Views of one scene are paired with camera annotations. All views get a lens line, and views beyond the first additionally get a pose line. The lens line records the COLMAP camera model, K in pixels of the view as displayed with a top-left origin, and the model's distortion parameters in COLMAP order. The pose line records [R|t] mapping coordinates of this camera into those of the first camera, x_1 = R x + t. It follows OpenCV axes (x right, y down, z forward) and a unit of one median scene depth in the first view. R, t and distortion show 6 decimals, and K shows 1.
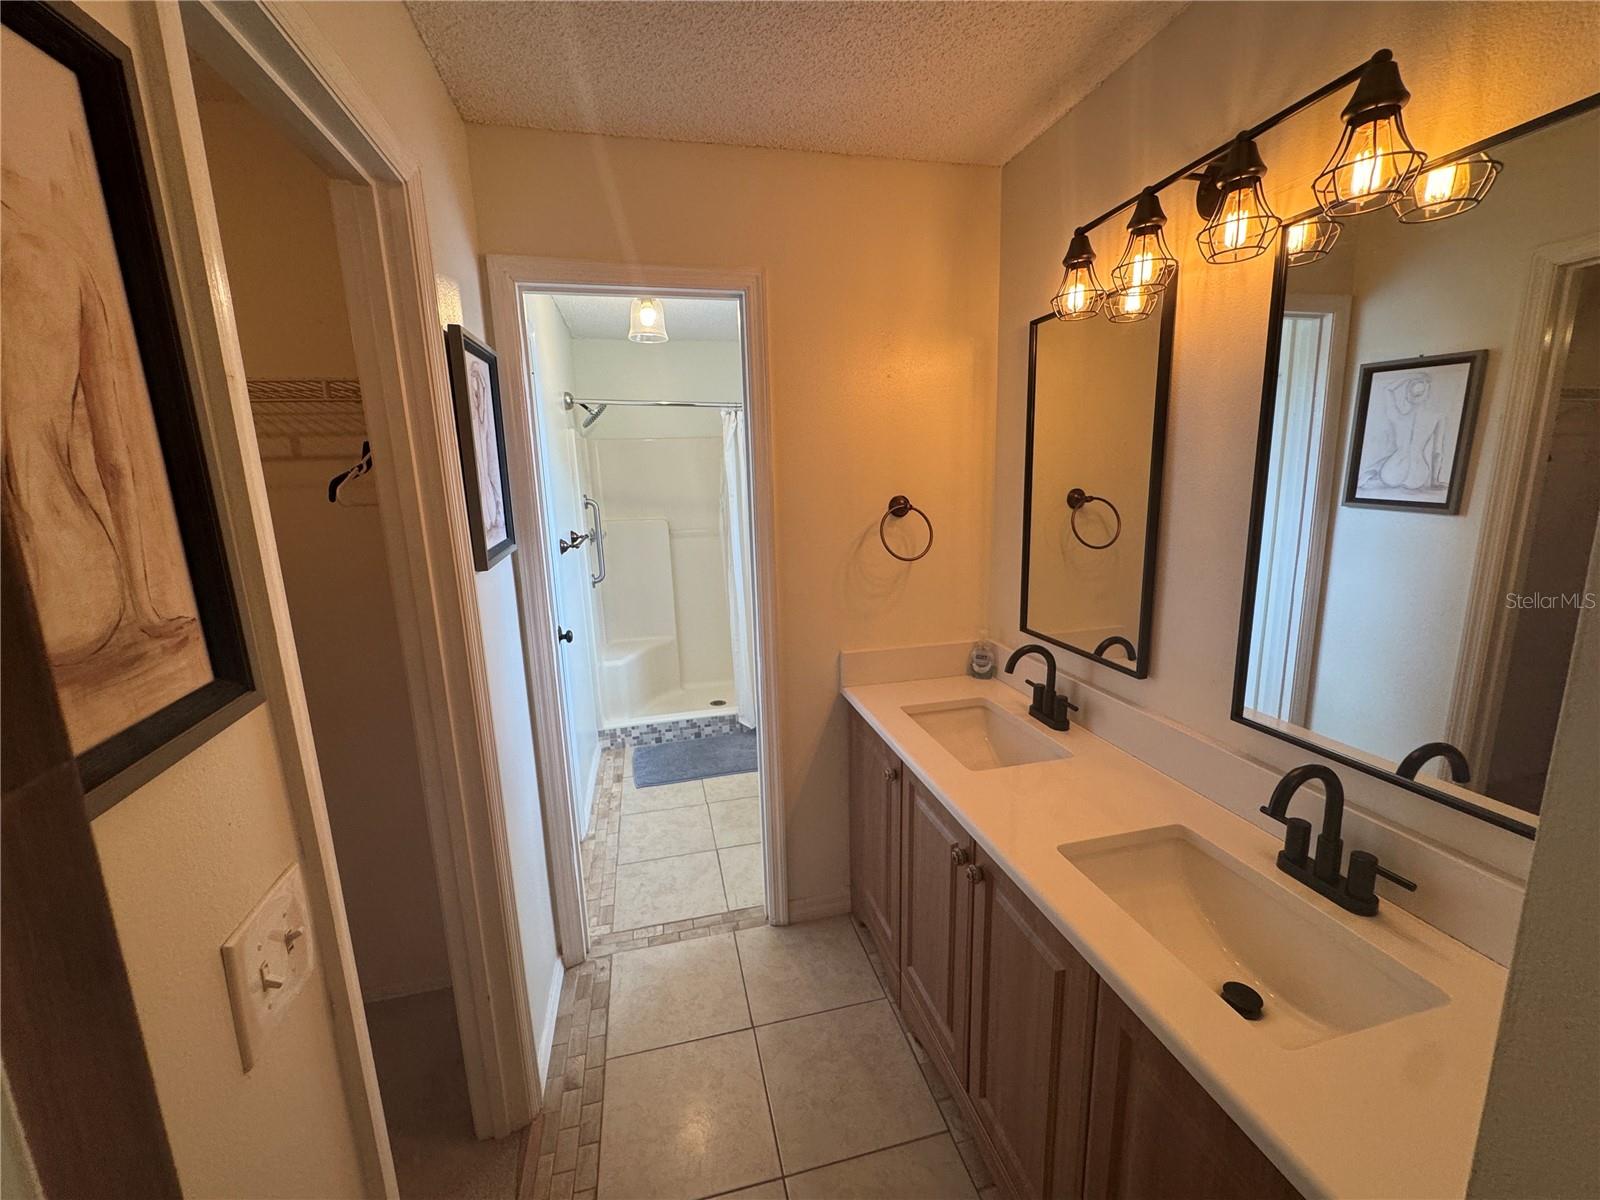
lens RADIAL K [[639.1, 0, 798.9], [0, 639.1, 599.1], [0, 0, 1]] dist [-0.002611, 0.000467]
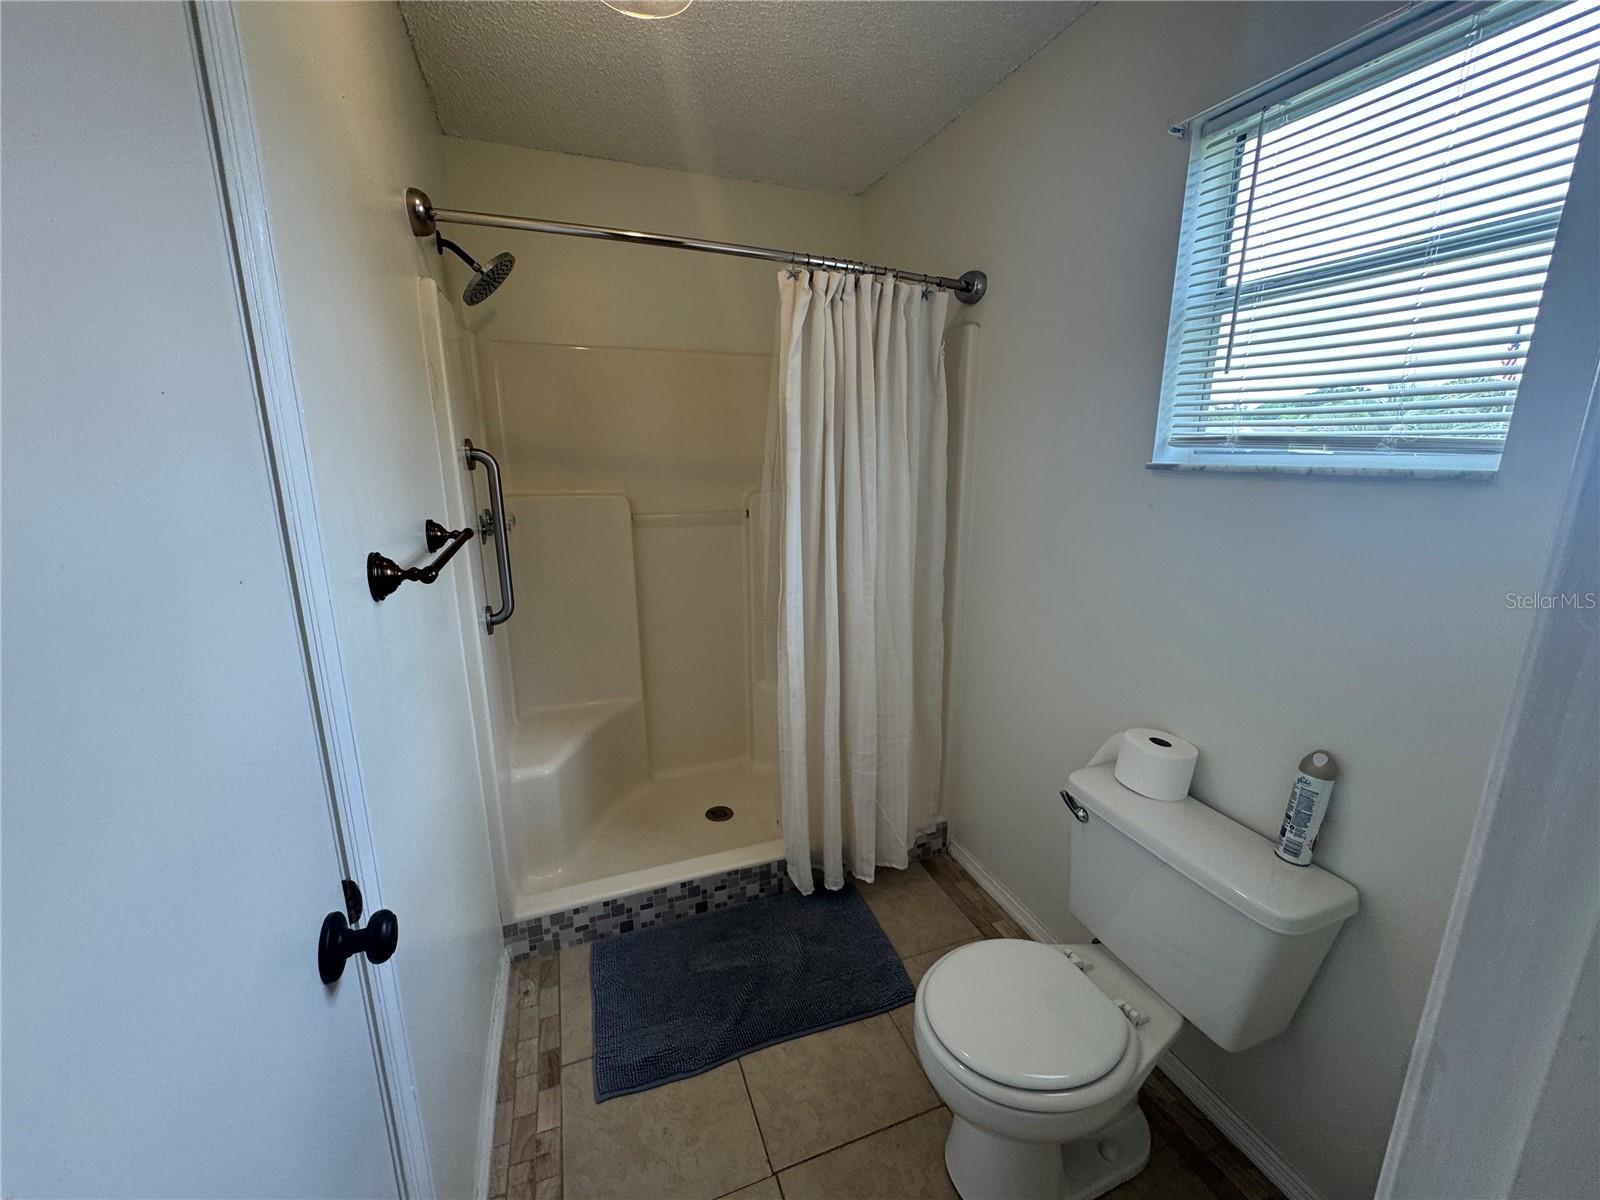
lens RADIAL K [[639.1, 0, 825.8], [0, 639.1, 618.5], [0, 0, 1]] dist [-0.002611, 0.000467]
pose [[0.986430, 0.009061, 0.163930, -0.149364], [-0.019193, 0.997994, 0.060329, -0.064282], [-0.163054, -0.062657, 0.984626, 0.483109]]
